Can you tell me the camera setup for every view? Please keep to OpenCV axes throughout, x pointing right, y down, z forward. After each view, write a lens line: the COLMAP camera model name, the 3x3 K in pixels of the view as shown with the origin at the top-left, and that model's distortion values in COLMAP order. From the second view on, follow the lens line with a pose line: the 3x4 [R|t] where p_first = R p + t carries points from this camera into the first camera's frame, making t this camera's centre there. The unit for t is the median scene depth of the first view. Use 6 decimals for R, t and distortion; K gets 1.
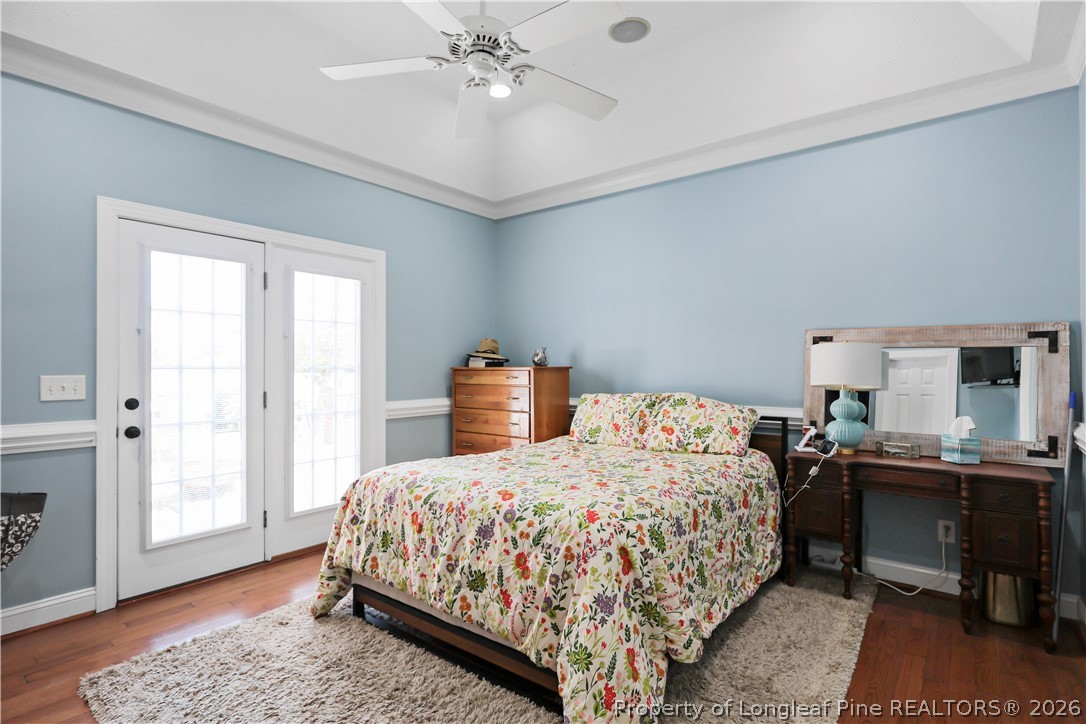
lens RADIAL K [[542.6, 0, 546.7], [0, 542.6, 362.9], [0, 0, 1]] dist [0.001474, 0.000222]
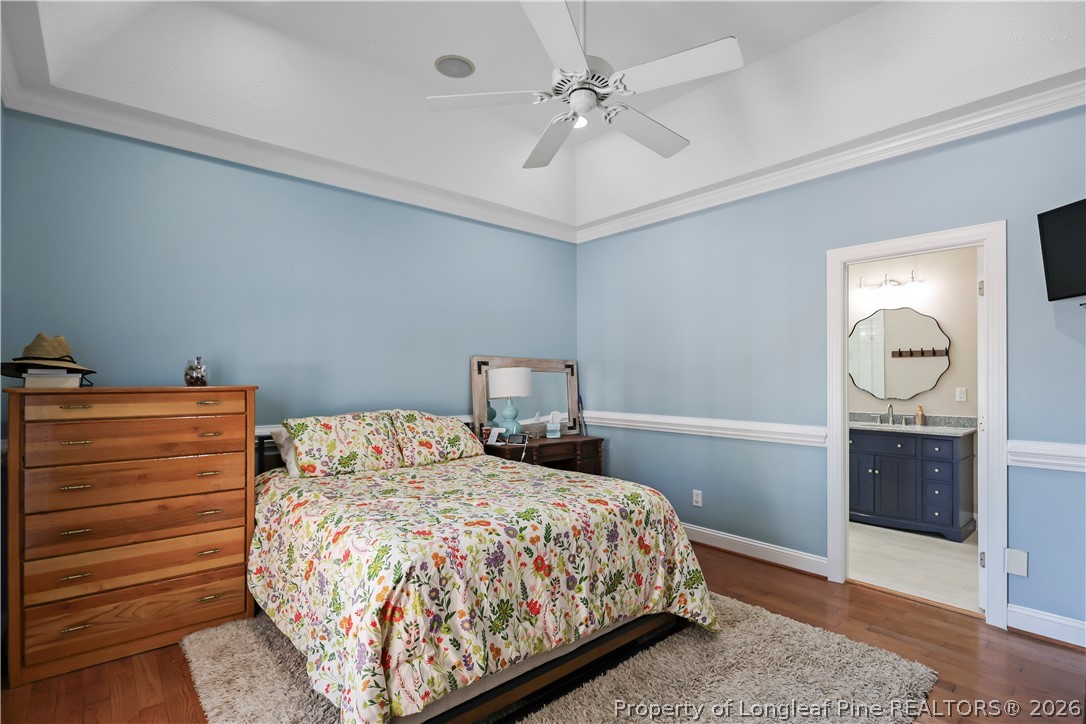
lens RADIAL K [[526.2, 0, 546.7], [0, 526.2, 373.6], [0, 0, 1]] dist [-0.003415, -0.000265]
pose [[0.177850, 0.010982, 0.983996, -1.033340], [-0.008290, 0.999919, -0.009662, -0.008355], [-0.984023, -0.006439, 0.177926, 0.811099]]
